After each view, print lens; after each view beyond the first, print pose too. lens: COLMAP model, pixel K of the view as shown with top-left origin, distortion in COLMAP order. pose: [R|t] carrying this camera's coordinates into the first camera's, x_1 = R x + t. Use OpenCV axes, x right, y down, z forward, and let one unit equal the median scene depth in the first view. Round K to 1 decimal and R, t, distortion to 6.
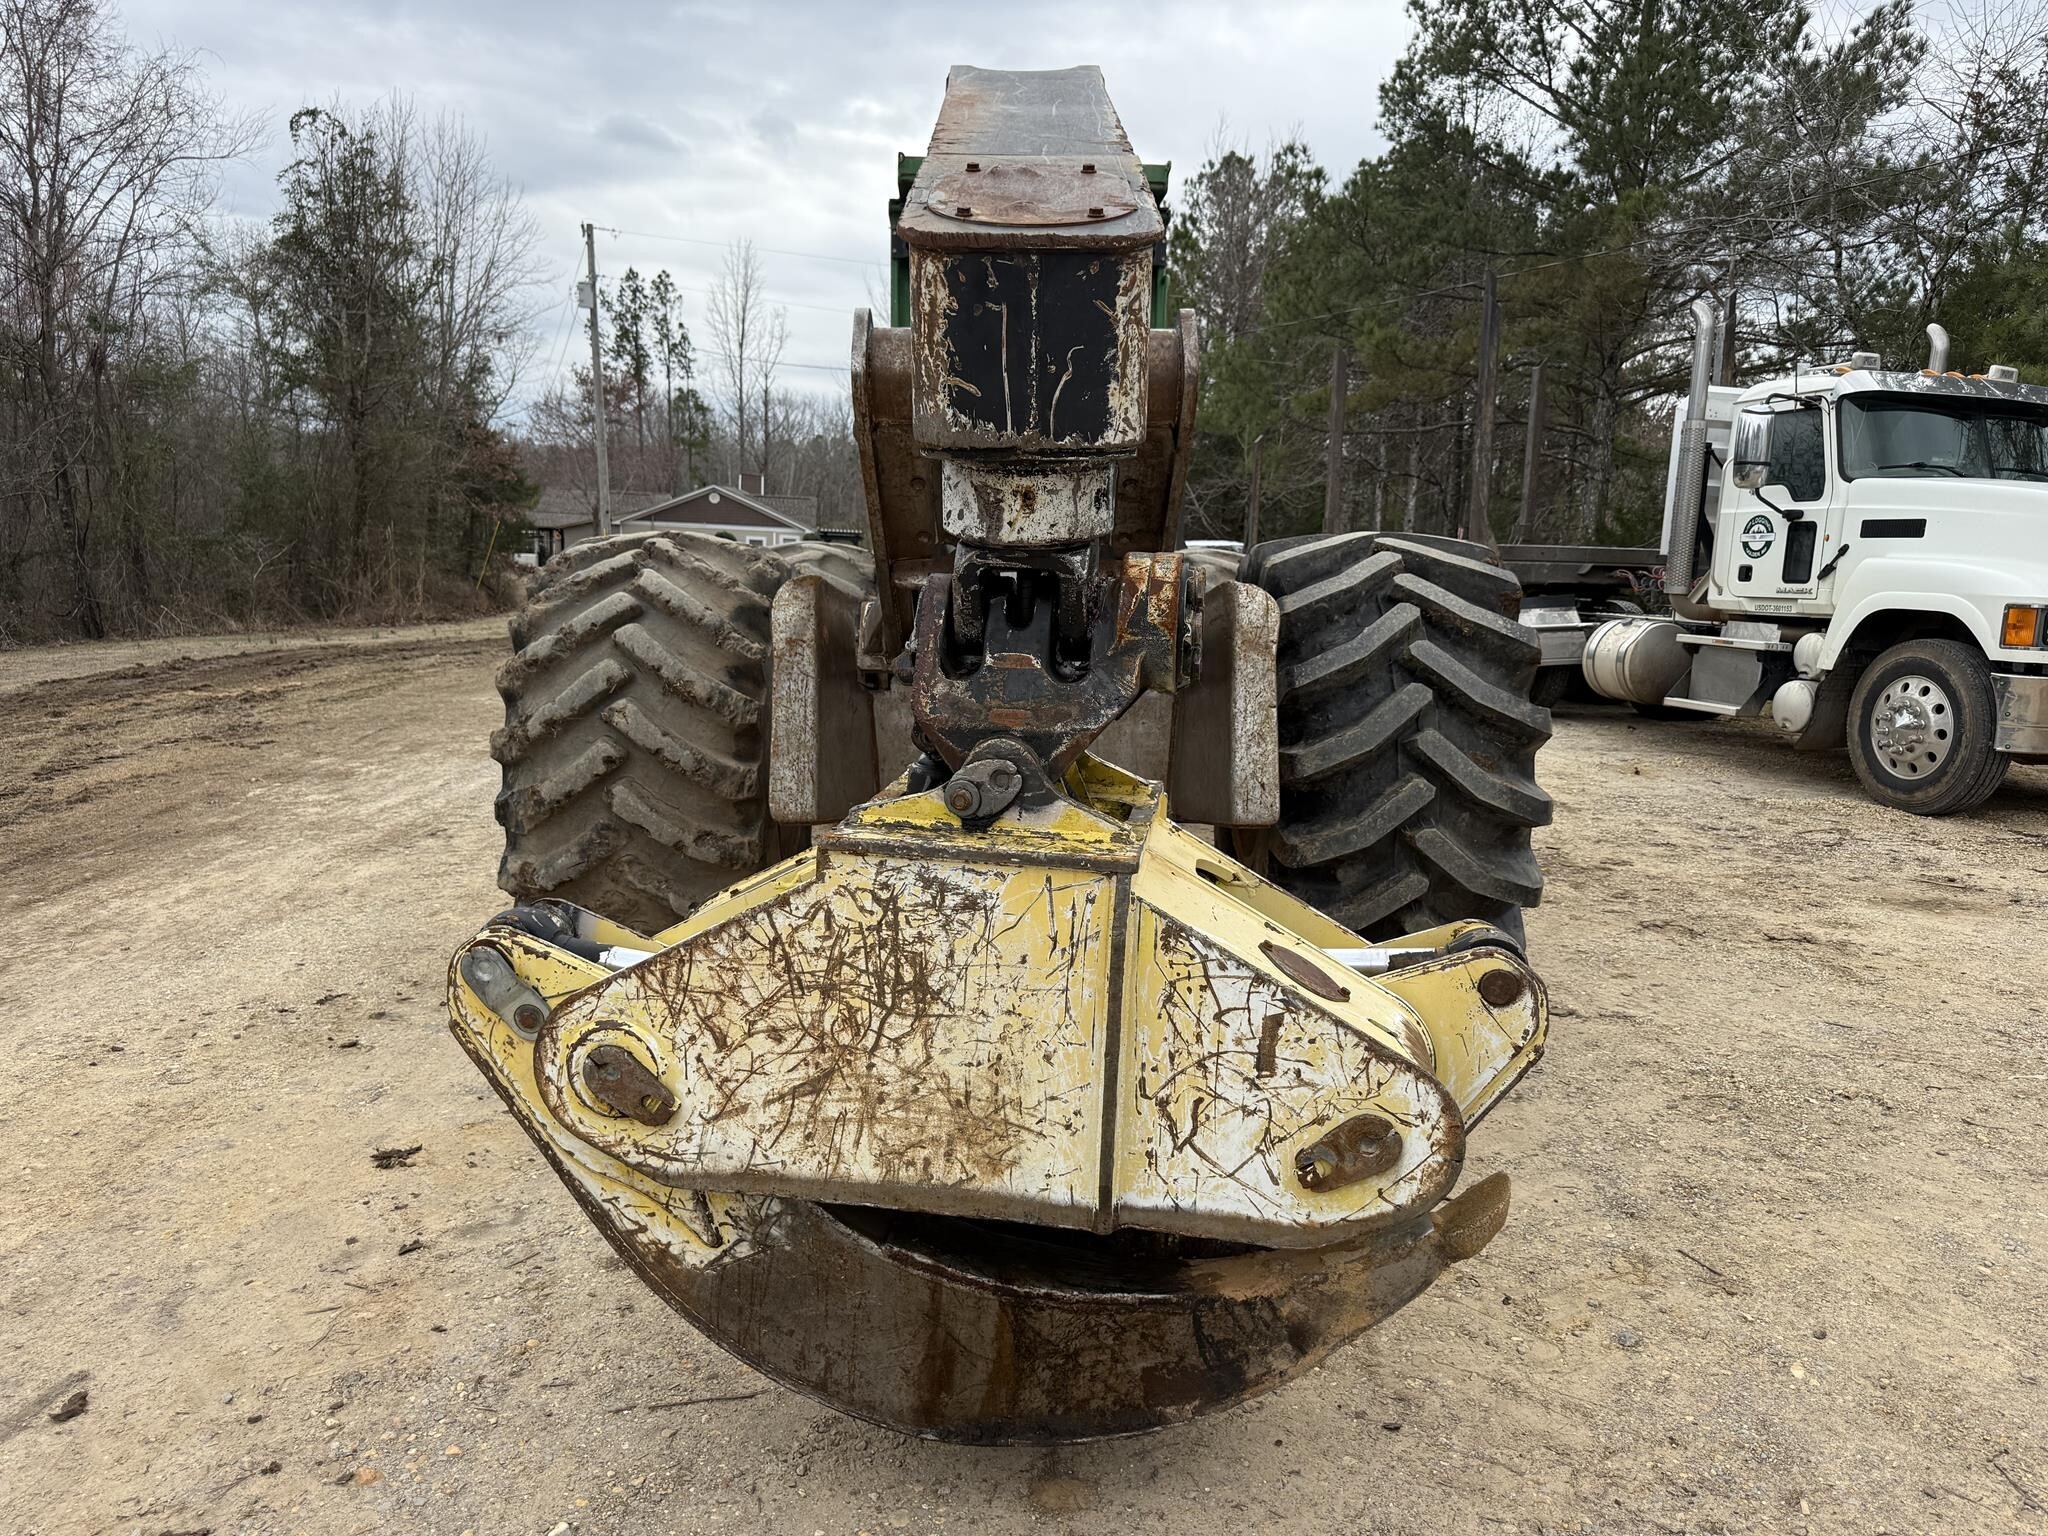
lens RADIAL K [[1493.7, 0, 1053.7], [0, 1493.7, 786.1], [0, 0, 1]] dist [0.009894, -0.021261]
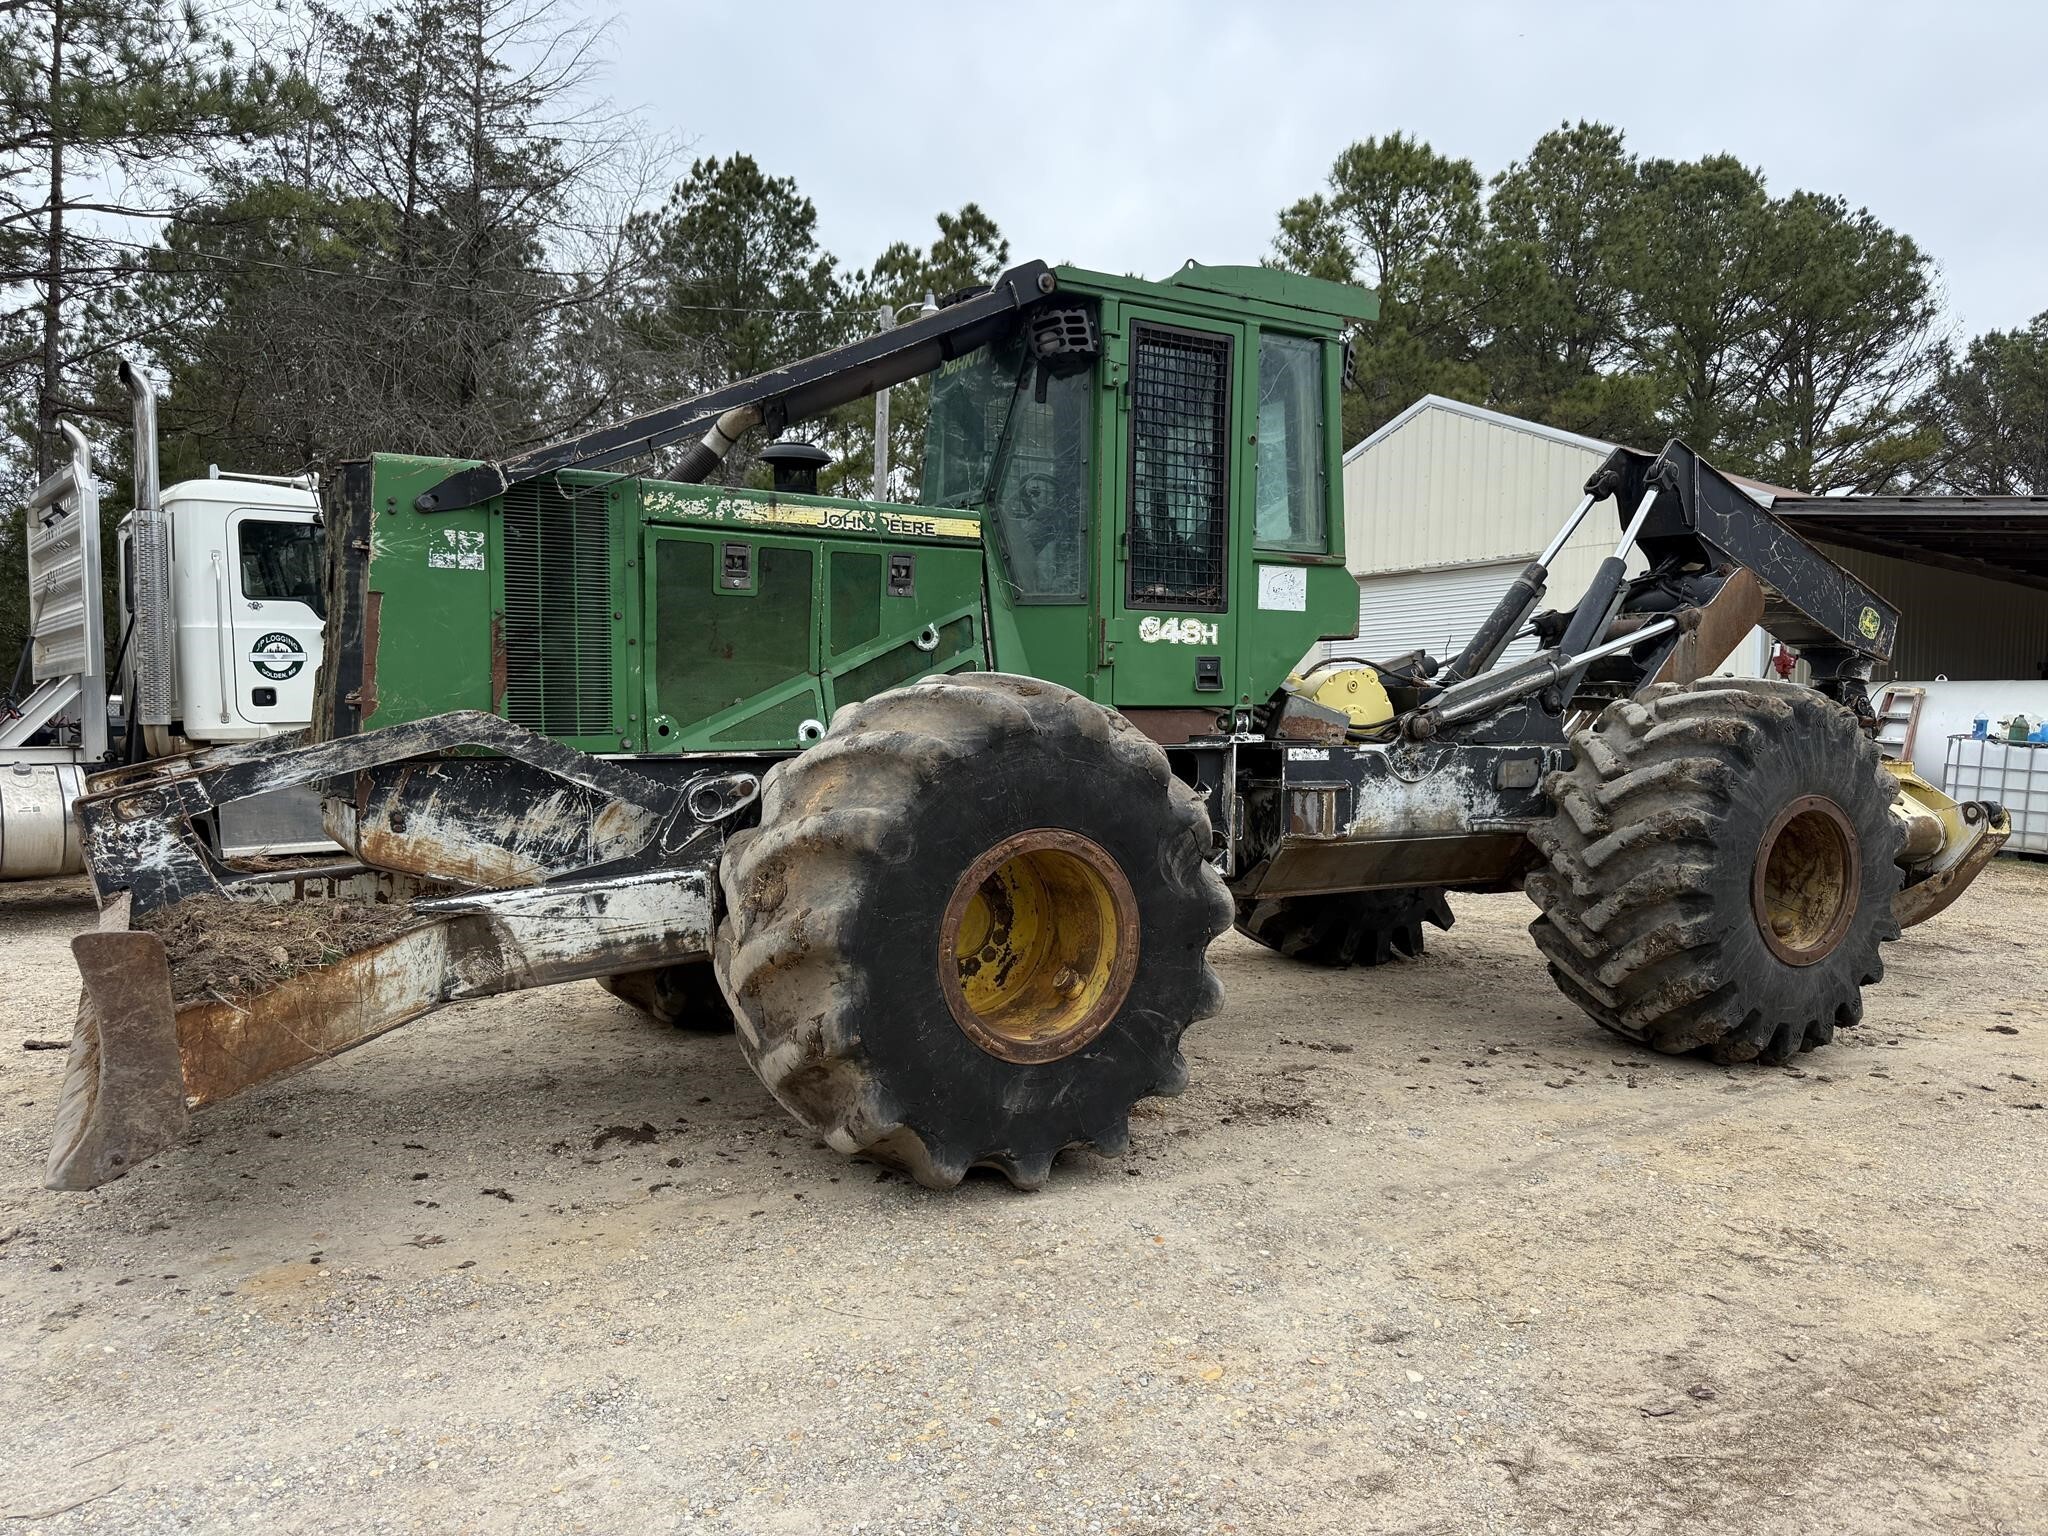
lens RADIAL K [[1443.7, 0, 1031.1], [0, 1443.7, 776.8], [0, 0, 1]] dist [0.064312, -0.078022]
pose [[-0.474999, -0.071894, 0.877045, -0.148285], [0.126709, 0.980683, 0.149014, -0.047796], [-0.870816, 0.181911, -0.456714, 0.288163]]
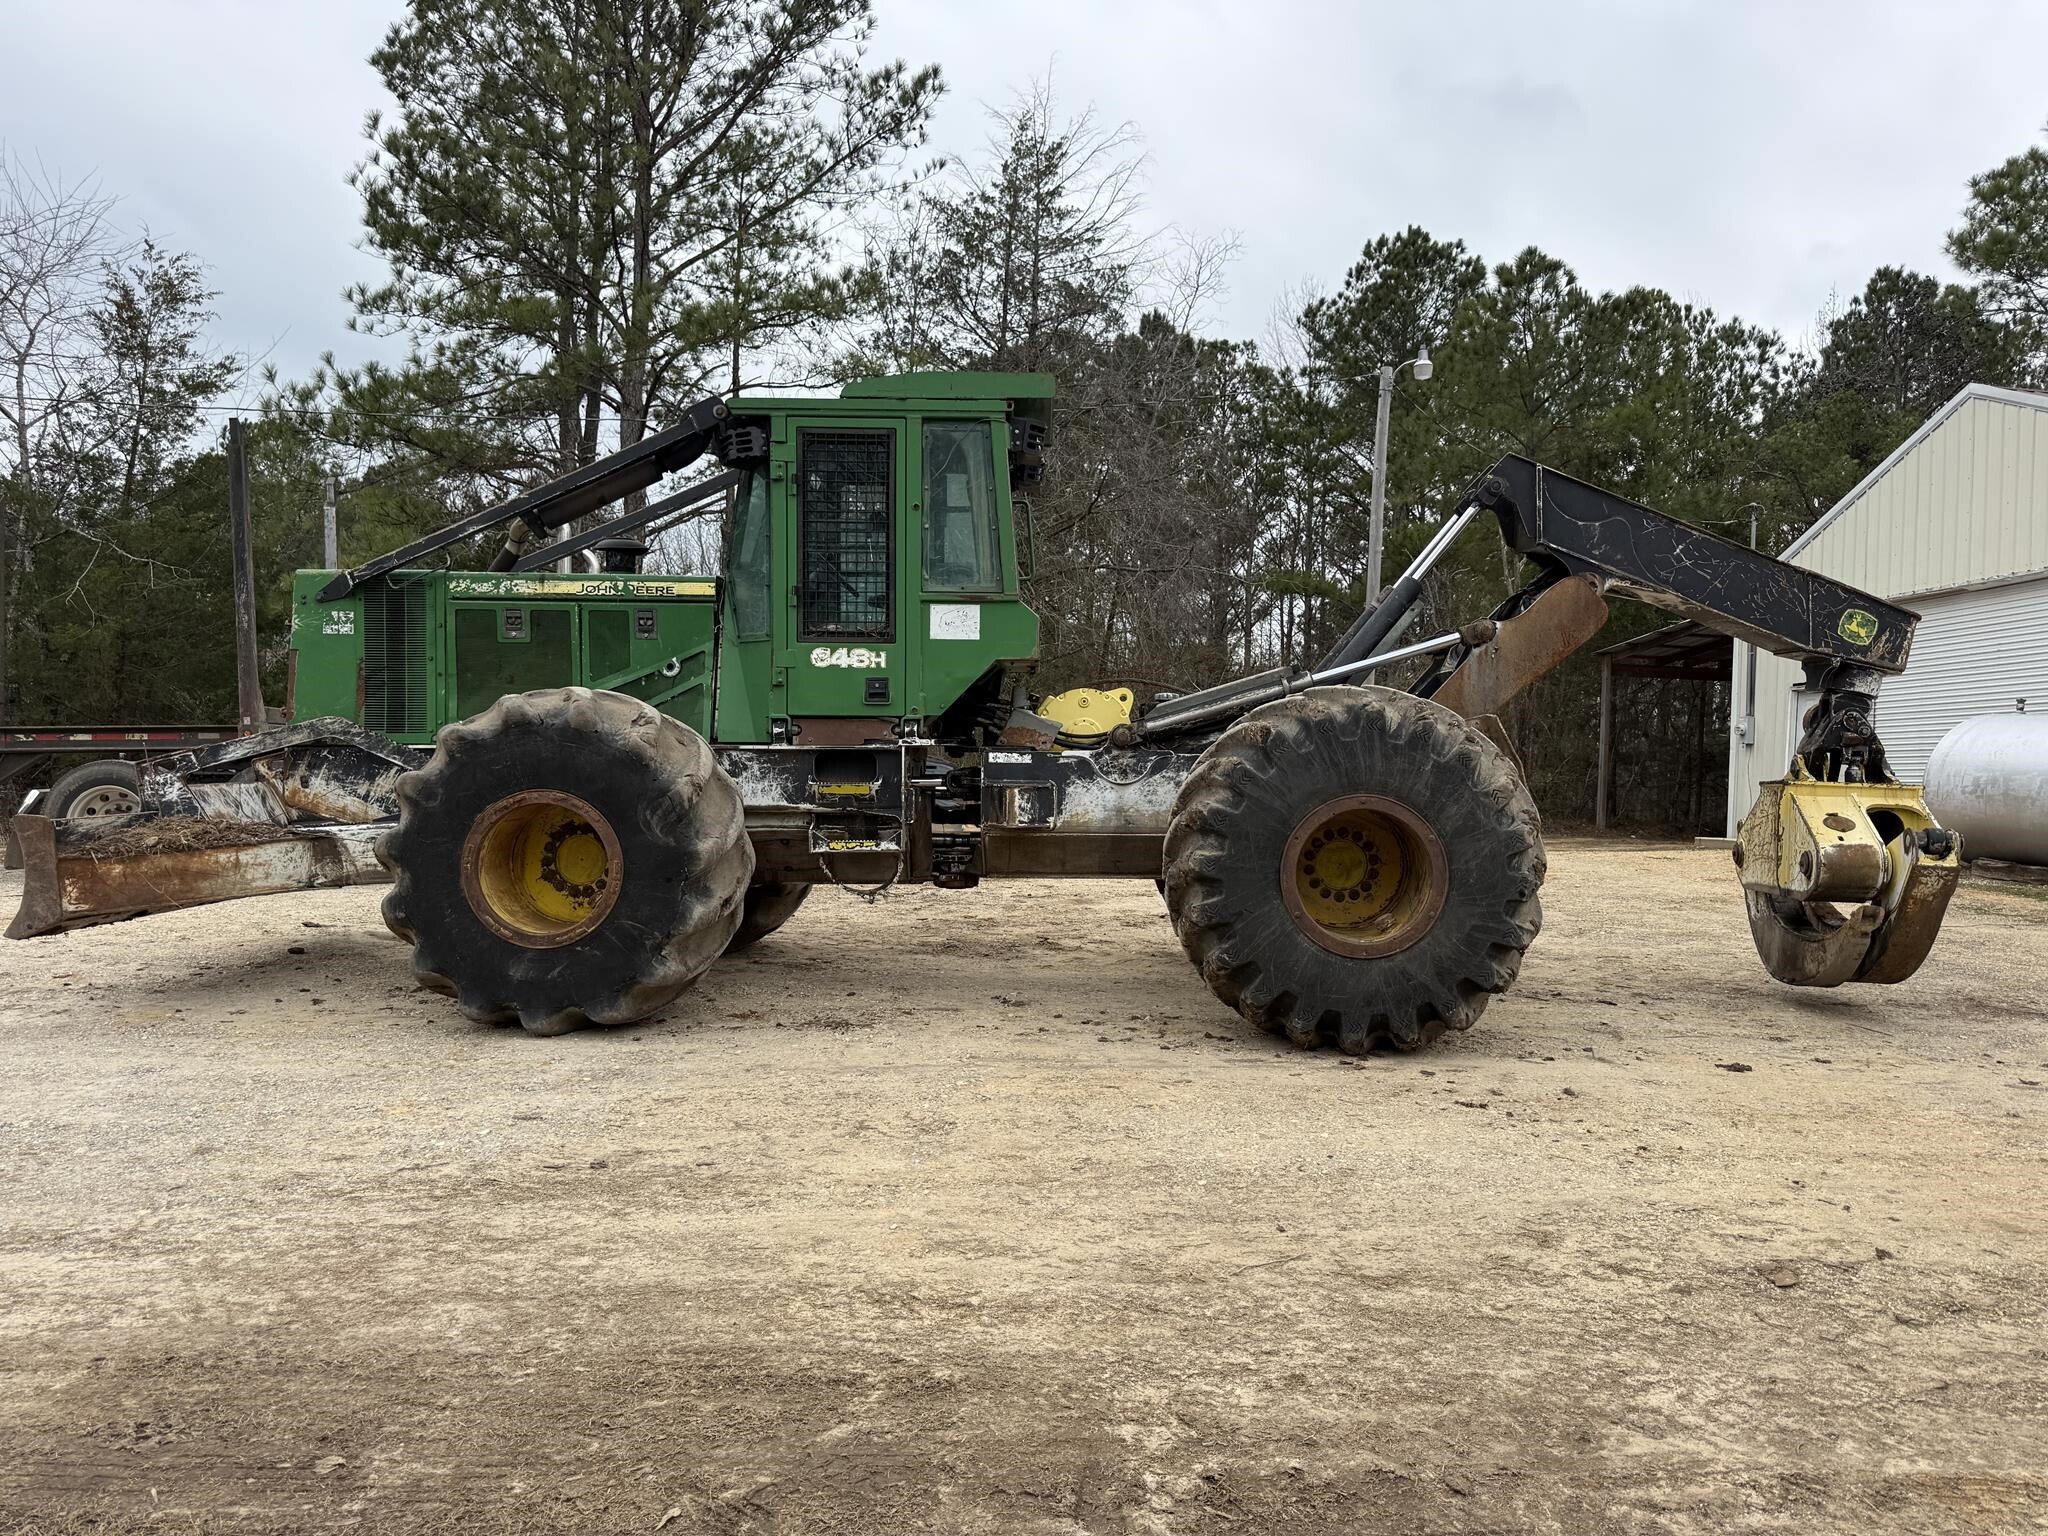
lens RADIAL K [[1443.7, 0, 1047.2], [0, 1443.7, 775.3], [0, 0, 1]] dist [0.064312, -0.078022]
pose [[0.053542, -0.036155, 0.997911, -0.216699], [0.156757, 0.987258, 0.027359, -0.023685], [-0.986185, 0.154965, 0.058527, 0.167219]]
